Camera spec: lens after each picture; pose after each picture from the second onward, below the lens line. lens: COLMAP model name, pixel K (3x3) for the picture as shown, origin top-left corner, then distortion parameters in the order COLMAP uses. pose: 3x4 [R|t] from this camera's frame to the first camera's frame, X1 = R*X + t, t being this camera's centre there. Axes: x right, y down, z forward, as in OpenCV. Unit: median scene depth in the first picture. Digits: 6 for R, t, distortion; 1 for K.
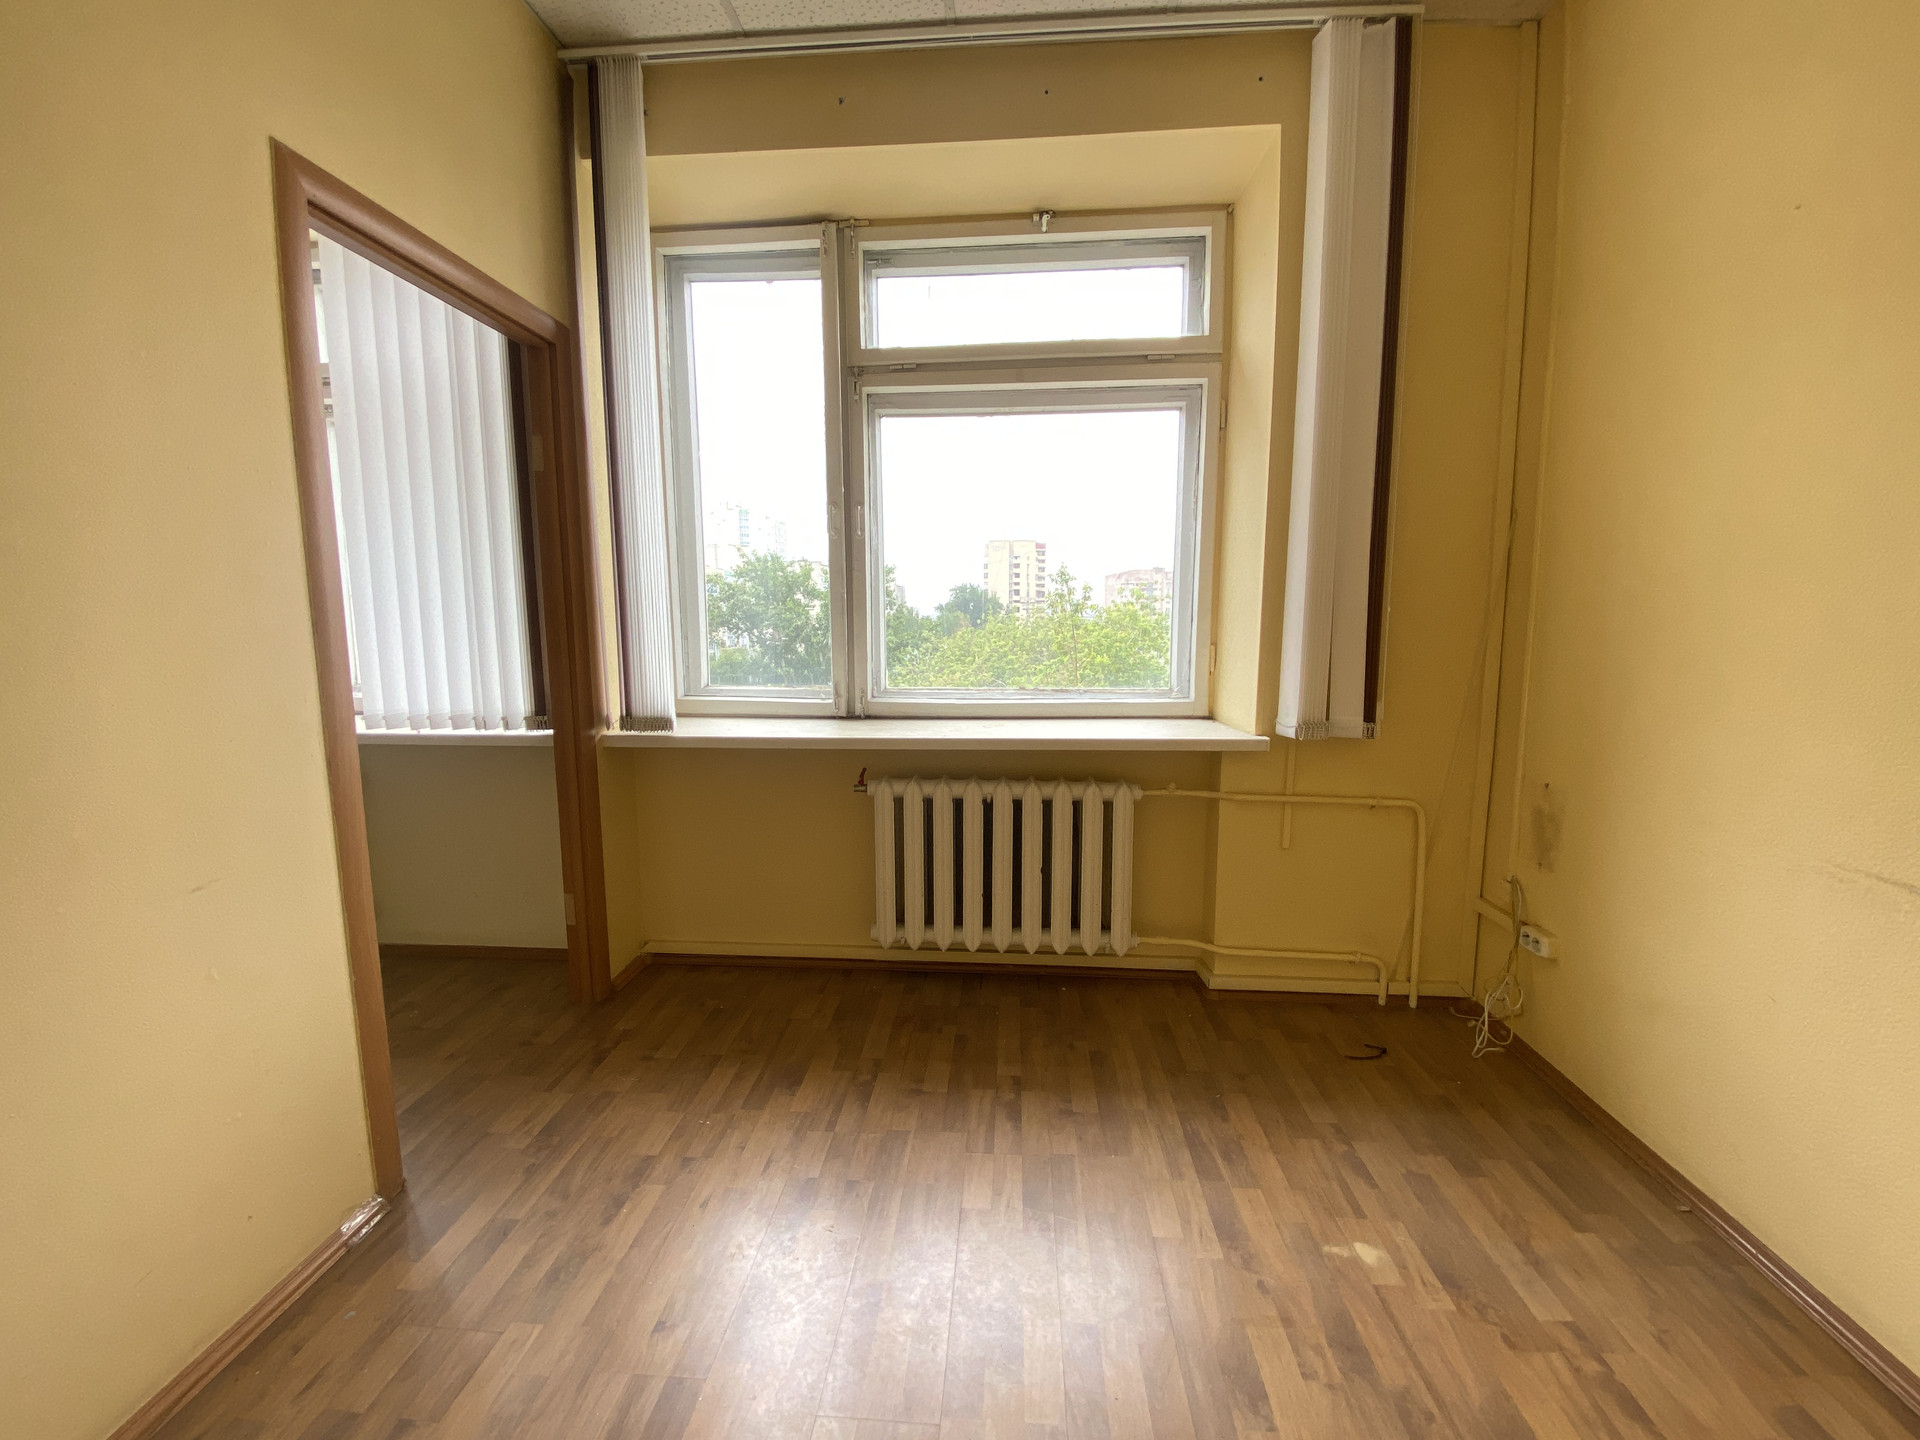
lens RADIAL K [[792.0, 0, 959.2], [0, 792.0, 715.0], [0, 0, 1]] dist [0.022863, -0.000014]
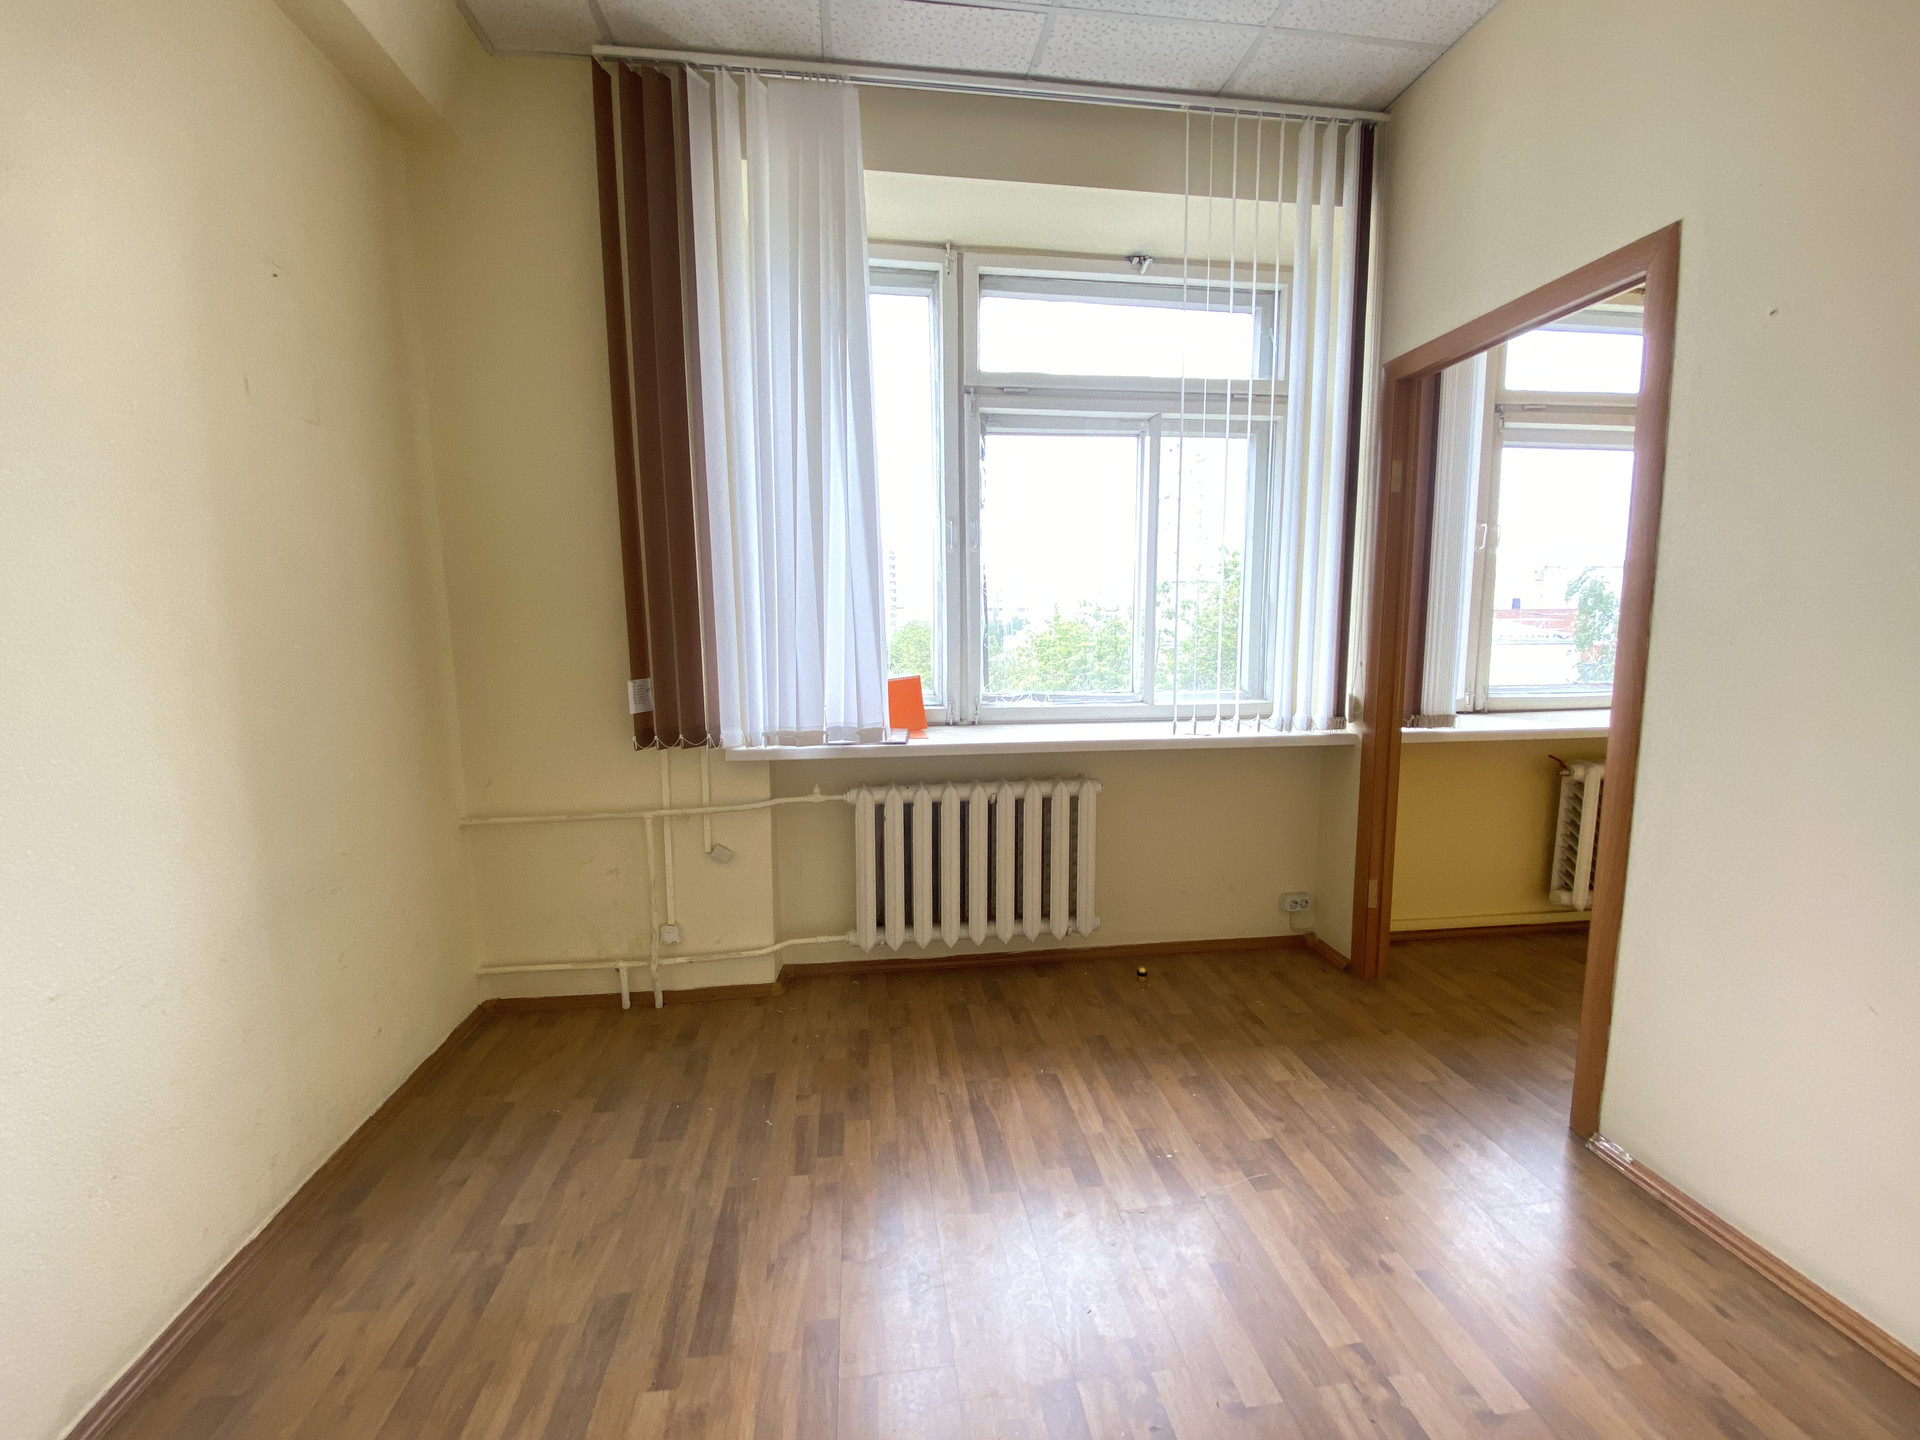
lens RADIAL K [[763.9, 0, 960.0], [0, 763.9, 720.0], [0, 0, 1]] dist [-0.000001, -0.000095]
pose [[0.978381, -0.033787, 0.204034, -0.351534], [0.034264, 0.999412, 0.001194, -0.004014], [-0.203954, 0.005822, 0.978963, 0.027248]]
